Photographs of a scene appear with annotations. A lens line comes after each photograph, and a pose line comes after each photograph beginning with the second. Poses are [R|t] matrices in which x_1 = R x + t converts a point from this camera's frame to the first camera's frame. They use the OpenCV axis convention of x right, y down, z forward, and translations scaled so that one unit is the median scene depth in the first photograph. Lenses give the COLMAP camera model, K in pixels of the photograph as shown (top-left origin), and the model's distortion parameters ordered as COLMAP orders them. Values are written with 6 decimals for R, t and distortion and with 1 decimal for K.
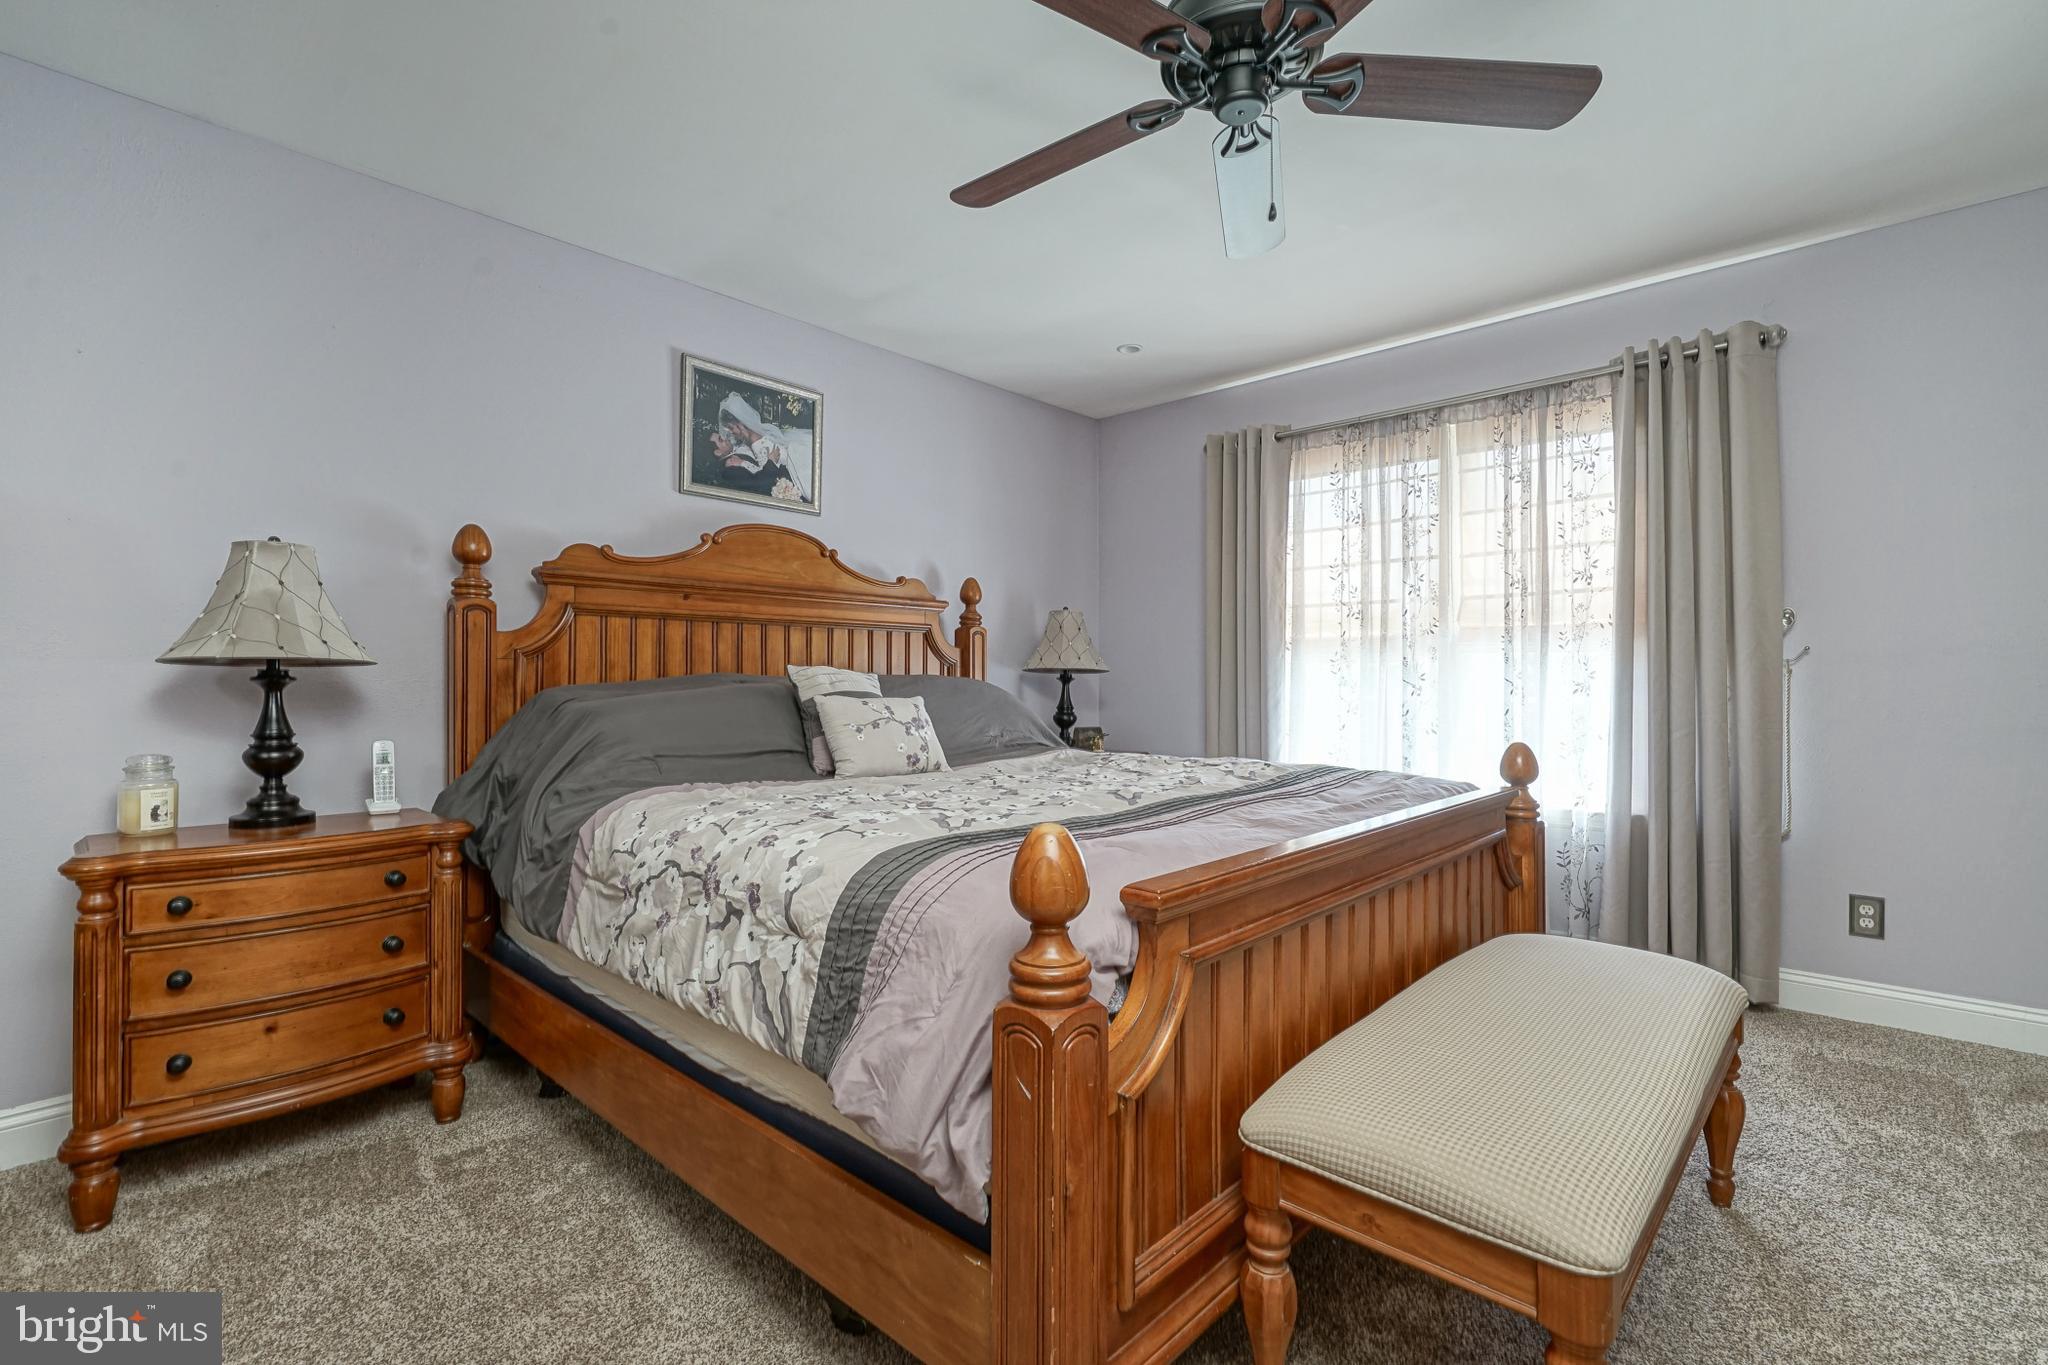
lens RADIAL K [[951.3, 0, 1022.6], [0, 951.3, 691.8], [0, 0, 1]] dist [-0.012589, 0.001437]
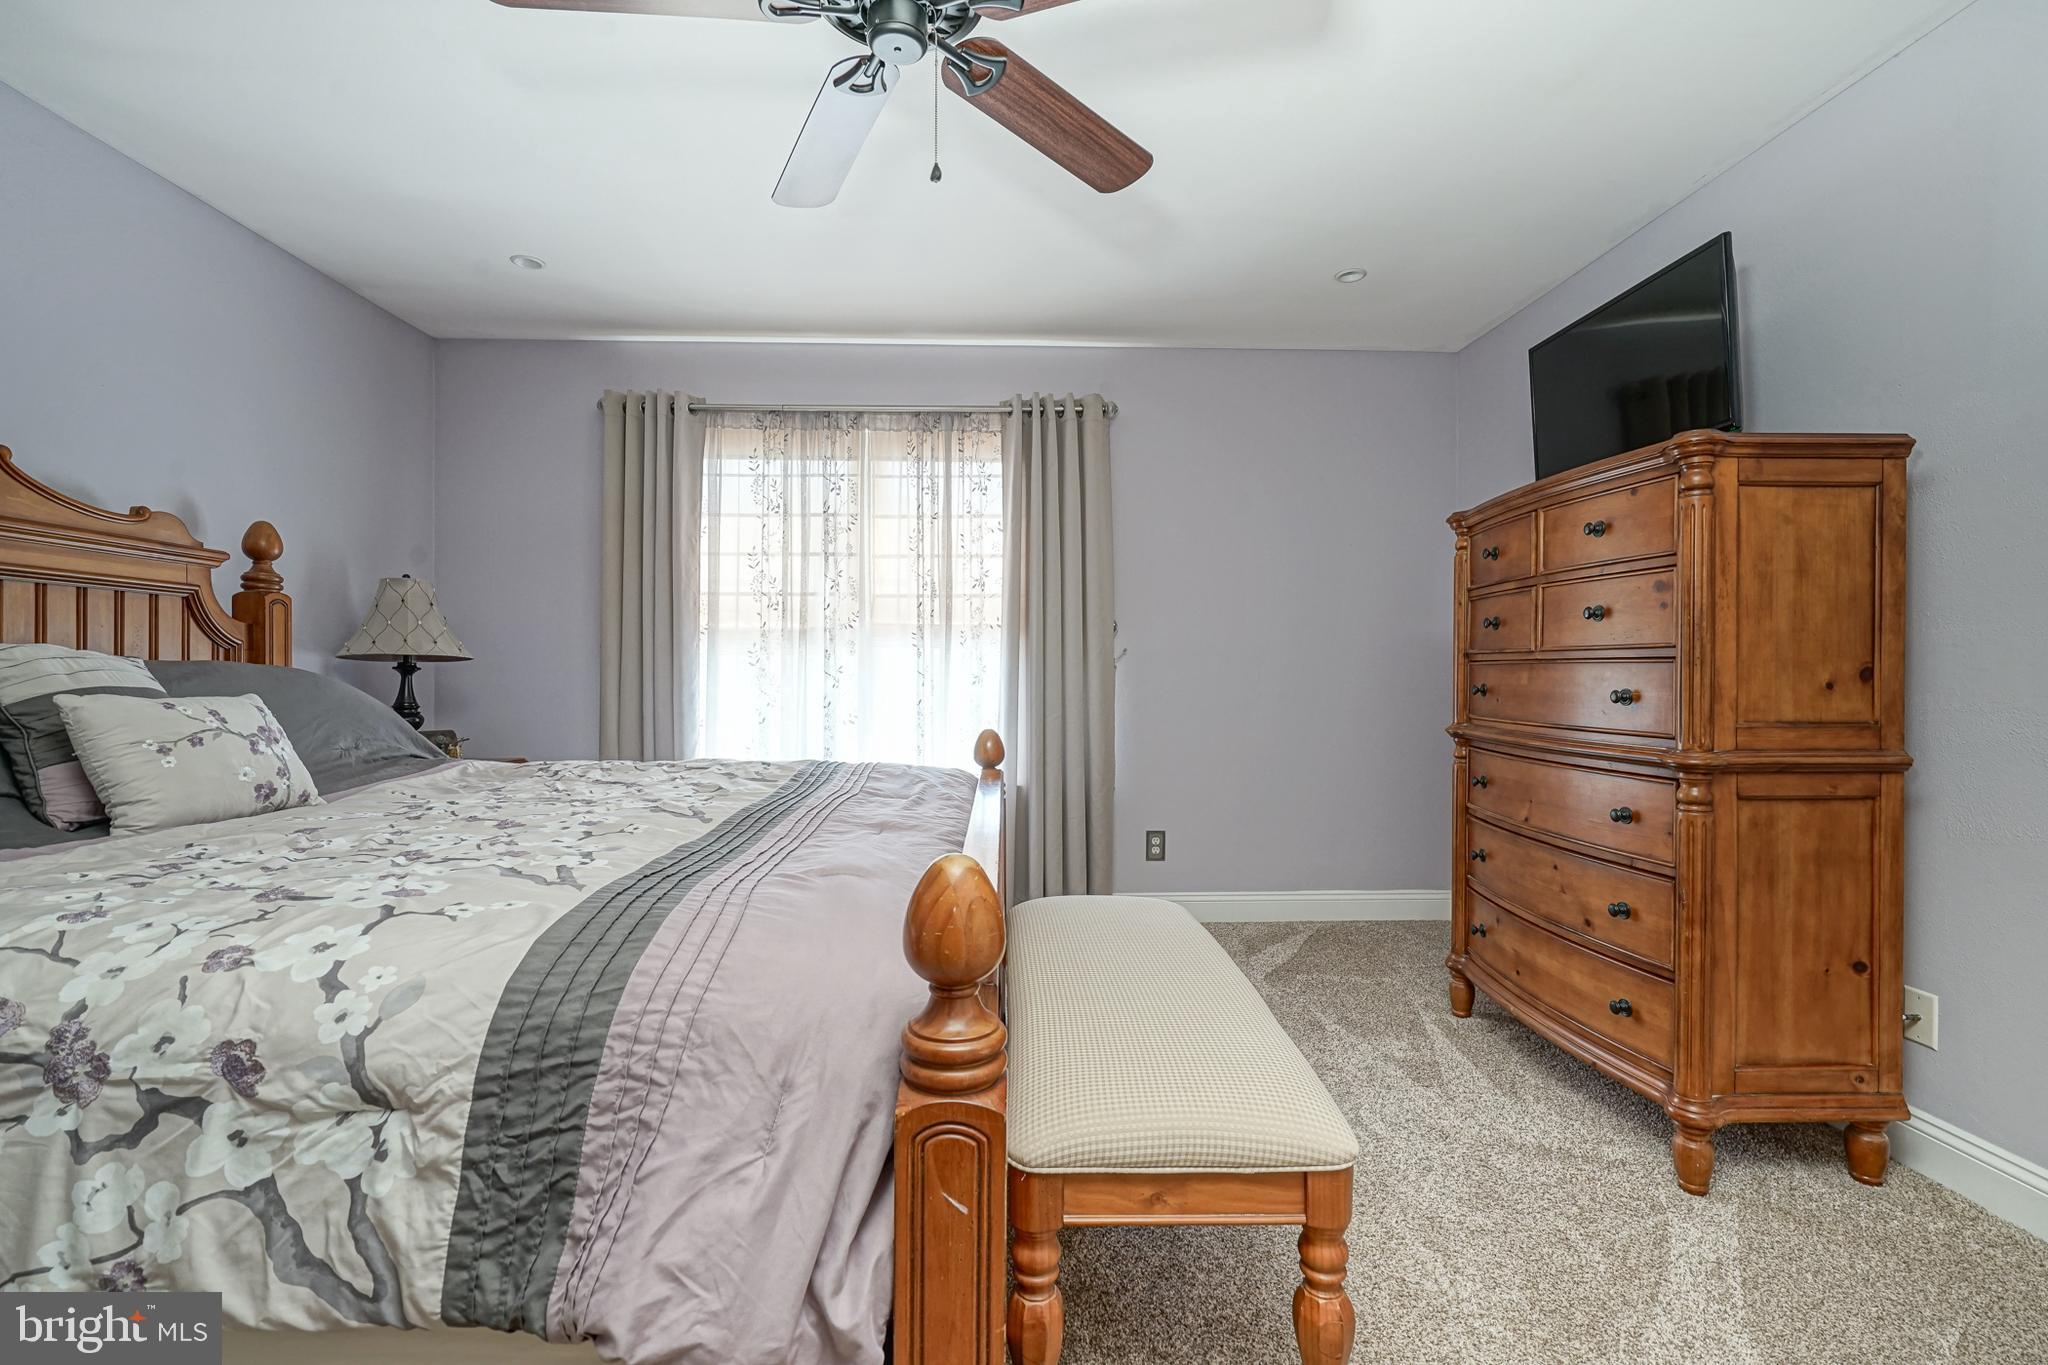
lens RADIAL K [[933.4, 0, 1024.0], [0, 933.4, 685.1], [0, 0, 1]] dist [-0.005536, 0.000684]
pose [[0.698381, -0.005428, 0.715705, -0.204171], [0.004193, 0.999985, 0.003492, -0.001517], [-0.715713, 0.000563, 0.698394, 0.177853]]
